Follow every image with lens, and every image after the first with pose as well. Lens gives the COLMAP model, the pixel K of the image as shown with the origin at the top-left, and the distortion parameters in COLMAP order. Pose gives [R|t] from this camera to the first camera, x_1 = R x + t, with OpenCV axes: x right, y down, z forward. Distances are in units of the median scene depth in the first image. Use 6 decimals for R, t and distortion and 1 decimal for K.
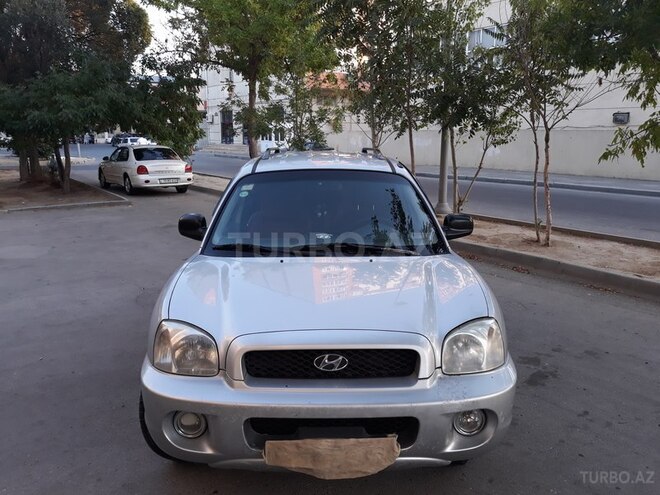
lens RADIAL K [[532.7, 0, 324.1], [0, 532.7, 247.2], [0, 0, 1]] dist [0.088557, -0.230840]
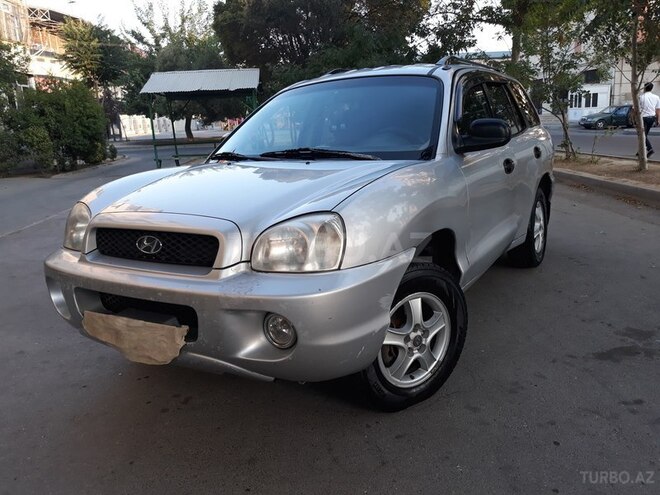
lens RADIAL K [[532.7, 0, 324.1], [0, 532.7, 247.2], [0, 0, 1]] dist [0.088557, -0.230840]
pose [[0.846129, 0.067251, -0.528718, 0.771084], [-0.045792, 0.997512, 0.053598, 0.152962], [0.531007, -0.021139, 0.847104, 0.351366]]
